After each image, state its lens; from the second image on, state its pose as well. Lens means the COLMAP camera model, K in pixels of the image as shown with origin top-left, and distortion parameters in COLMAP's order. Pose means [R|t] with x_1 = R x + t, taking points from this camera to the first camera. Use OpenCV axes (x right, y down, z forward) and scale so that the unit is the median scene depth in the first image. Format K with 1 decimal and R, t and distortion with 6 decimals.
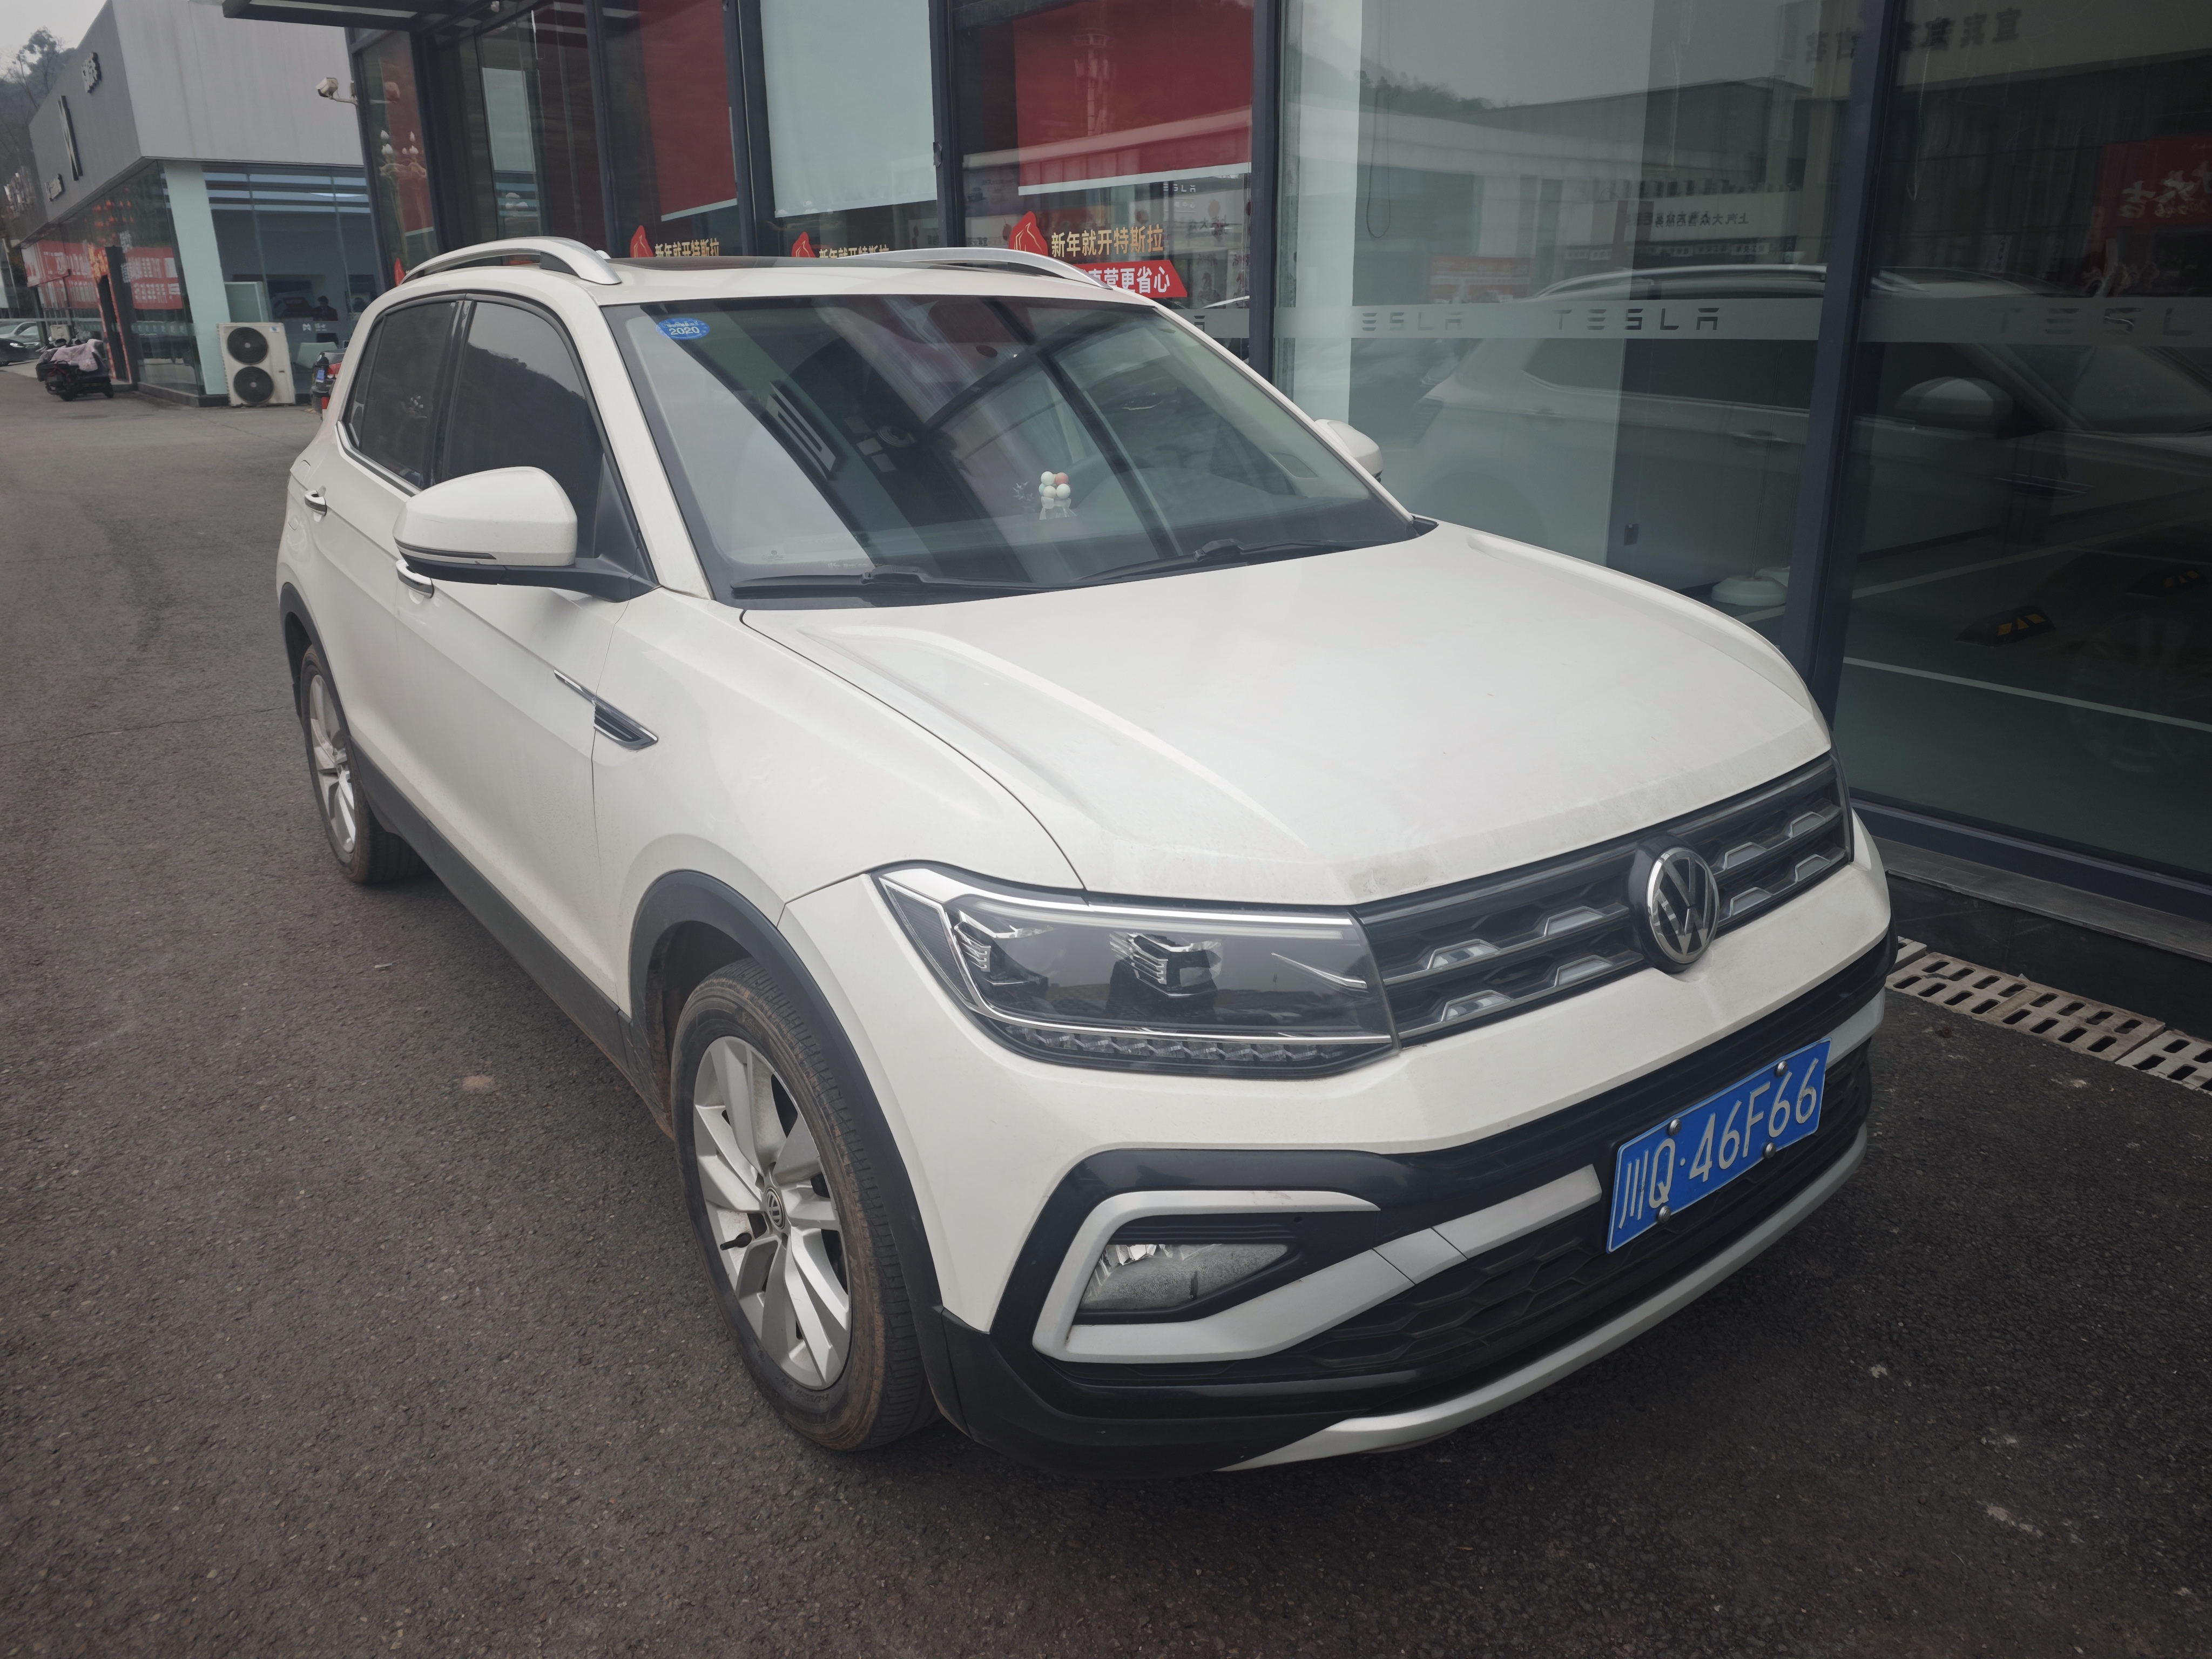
lens RADIAL K [[1527.0, 0, 1110.5], [0, 1527.0, 824.0], [0, 0, 1]] dist [0.010625, -0.034828]
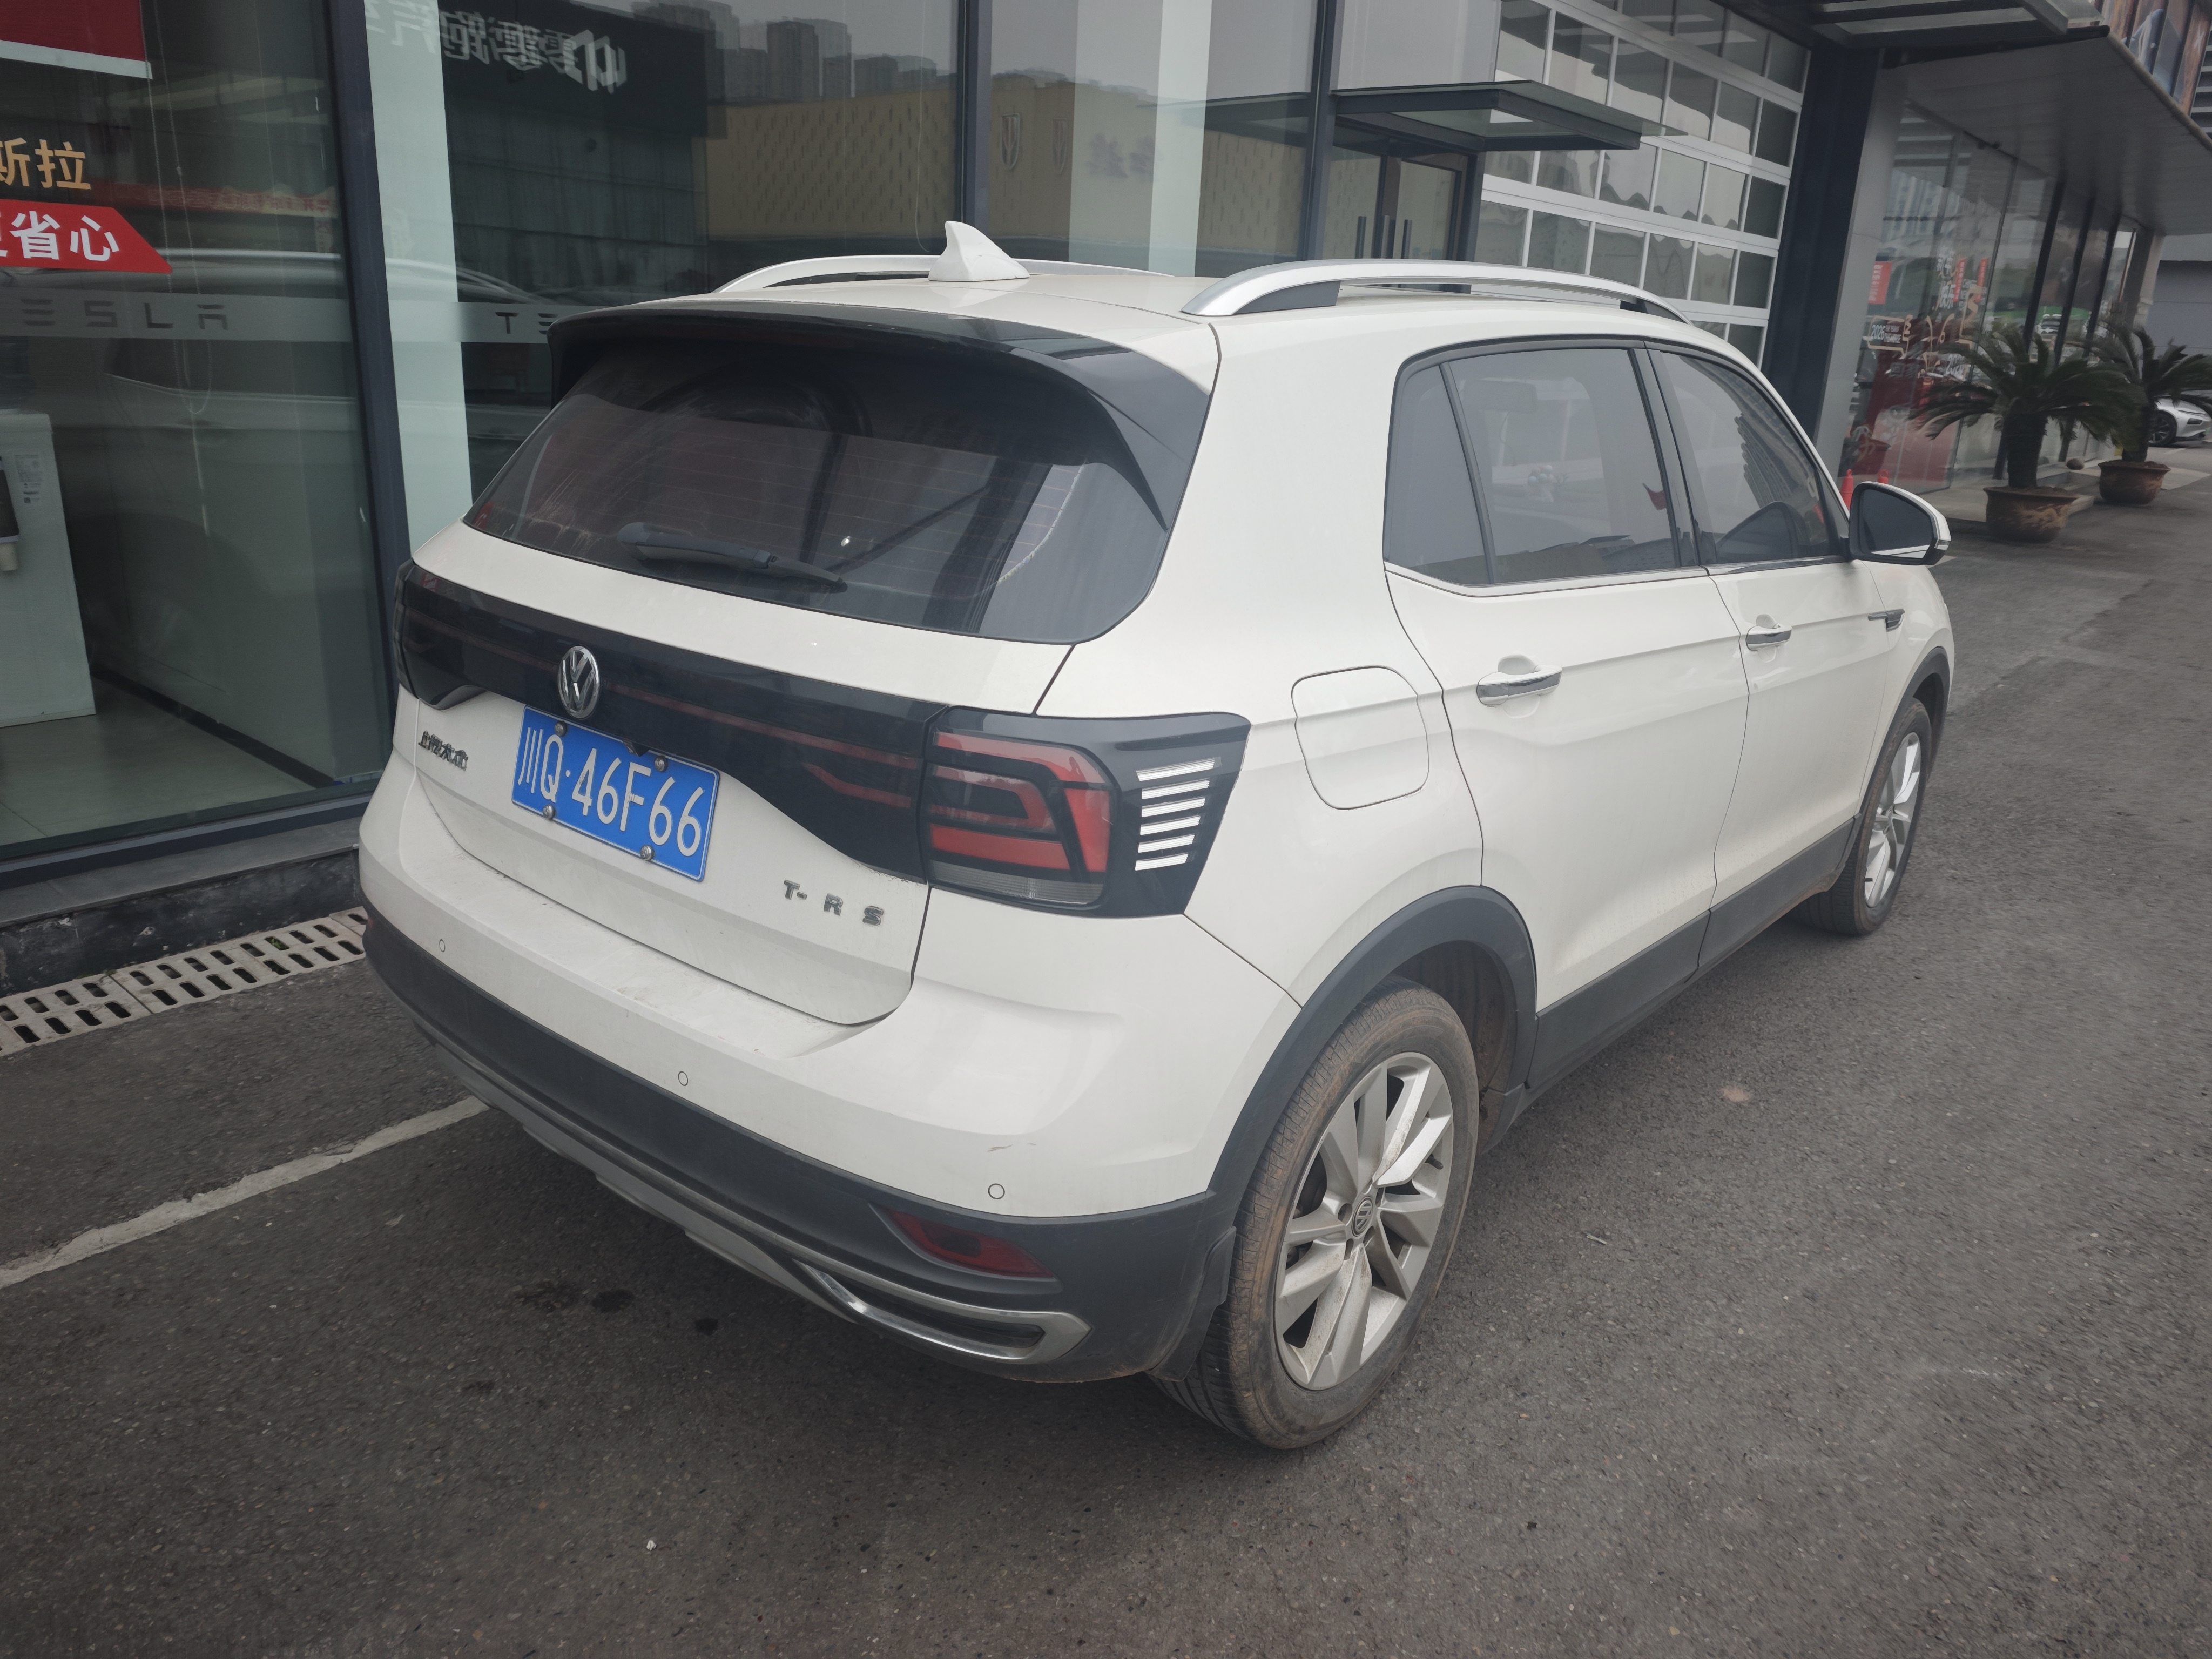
lens RADIAL K [[1527.0, 0, 1096.9], [0, 1527.0, 817.8], [0, 0, 1]] dist [0.010625, -0.034828]
pose [[-0.216725, -0.302135, 0.928302, -1.931459], [0.263324, 0.897565, 0.353607, -0.771209], [-0.940048, 0.321080, -0.114965, 2.289904]]
